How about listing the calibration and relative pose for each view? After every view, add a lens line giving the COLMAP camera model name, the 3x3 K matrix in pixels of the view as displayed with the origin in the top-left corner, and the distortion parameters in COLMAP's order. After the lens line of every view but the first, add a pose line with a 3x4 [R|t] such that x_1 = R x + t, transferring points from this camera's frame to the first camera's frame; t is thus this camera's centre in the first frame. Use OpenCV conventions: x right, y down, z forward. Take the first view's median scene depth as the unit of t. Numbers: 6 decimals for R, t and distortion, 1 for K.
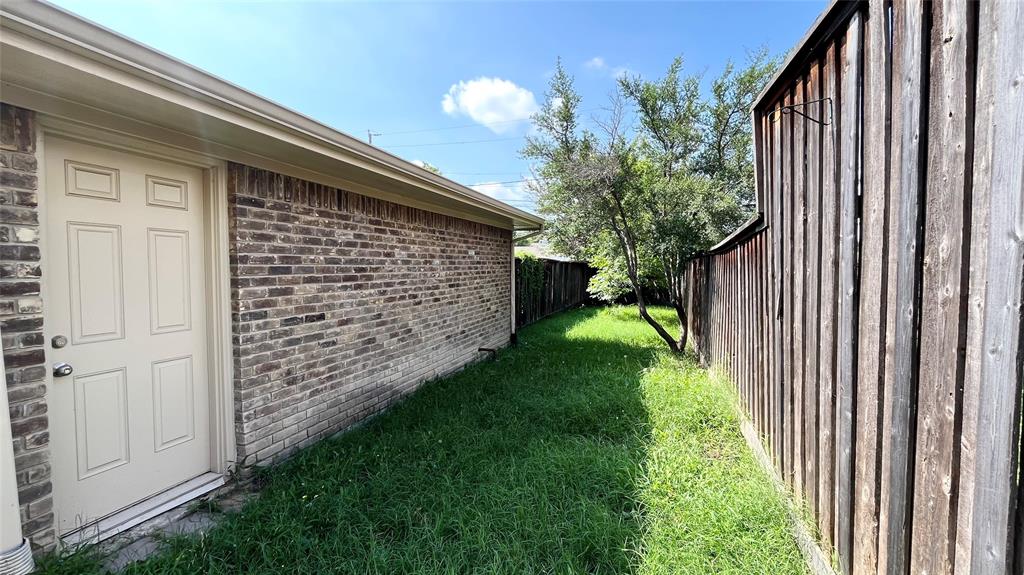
lens RADIAL K [[421.2, 0, 495.0], [0, 421.2, 283.1], [0, 0, 1]] dist [0.000374, 0.000062]
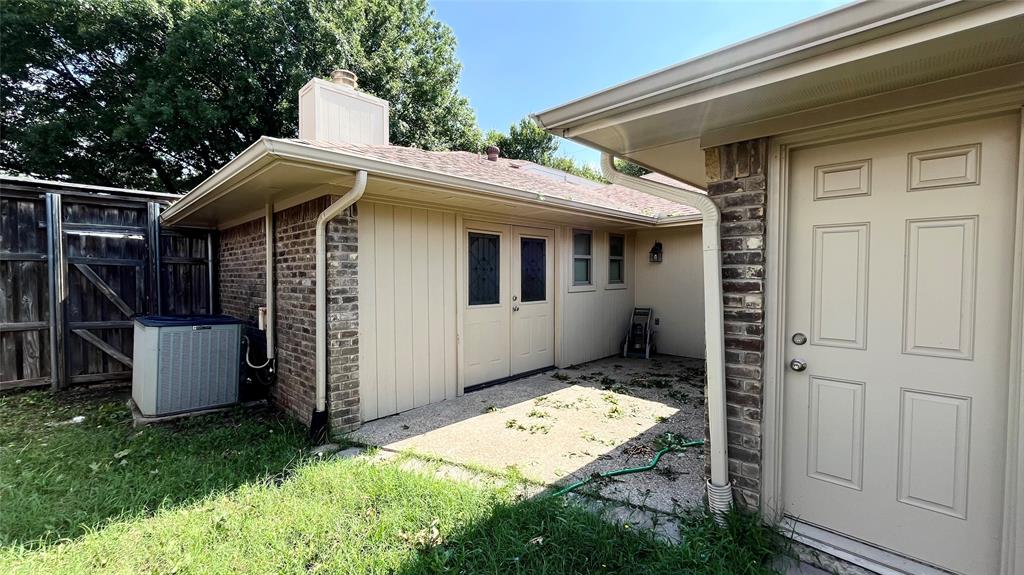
lens RADIAL K [[421.2, 0, 495.0], [0, 421.2, 283.1], [0, 0, 1]] dist [0.000374, 0.000062]
pose [[-0.408347, 0.025576, -0.912468, 0.255000], [-0.029334, 0.998723, 0.041121, -0.023854], [0.912355, 0.043558, -0.407076, 0.698659]]
